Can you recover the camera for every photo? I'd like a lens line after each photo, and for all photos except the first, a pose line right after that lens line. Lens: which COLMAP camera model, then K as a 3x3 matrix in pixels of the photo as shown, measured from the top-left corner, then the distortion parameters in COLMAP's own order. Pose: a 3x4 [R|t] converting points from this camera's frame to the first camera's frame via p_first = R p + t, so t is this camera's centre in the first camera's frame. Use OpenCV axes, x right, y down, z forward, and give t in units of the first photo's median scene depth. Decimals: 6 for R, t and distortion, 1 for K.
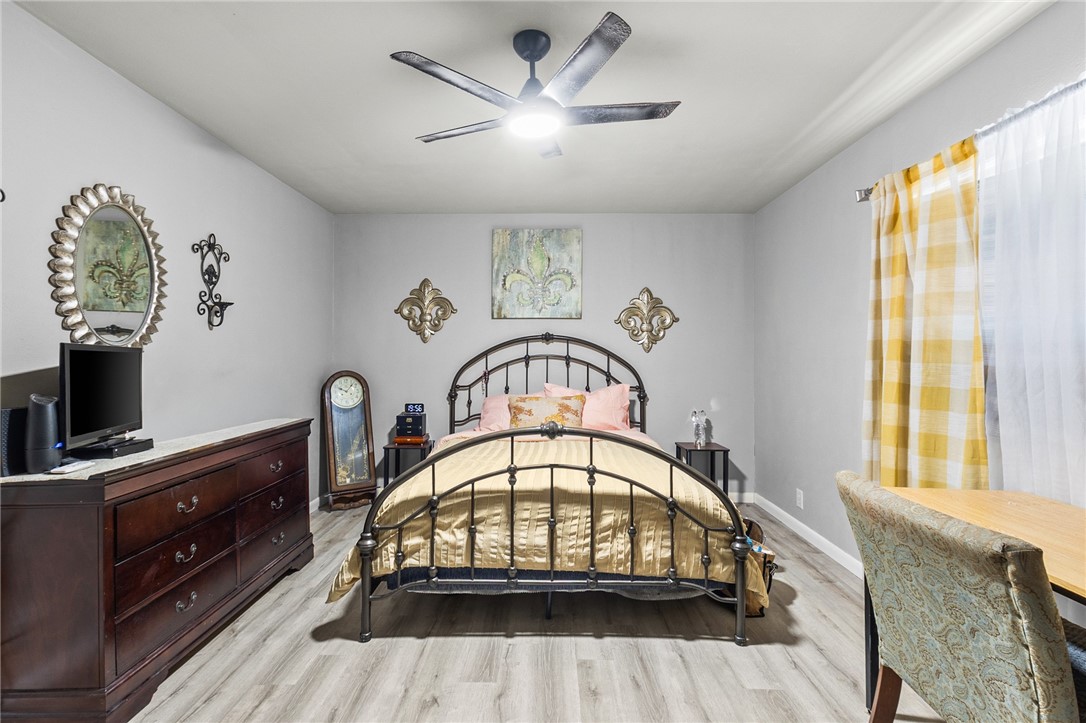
lens RADIAL K [[491.3, 0, 543.0], [0, 491.3, 361.5], [0, 0, 1]] dist [0.010261, 0.000270]
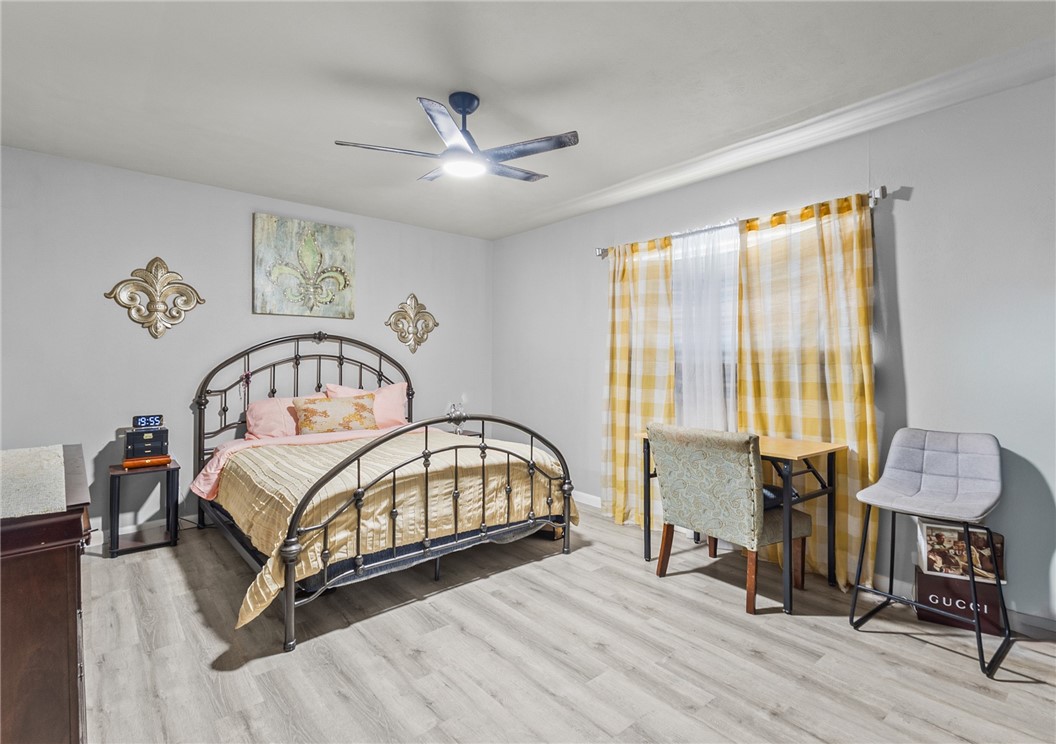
lens RADIAL K [[532.7, 0, 528.0], [0, 532.7, 372.0], [0, 0, 1]] dist [0.001973, 0.000449]
pose [[0.738122, -0.013982, 0.674522, -0.720303], [0.002732, 0.999839, 0.017736, 0.005193], [-0.674661, -0.011249, 0.738042, -0.079687]]
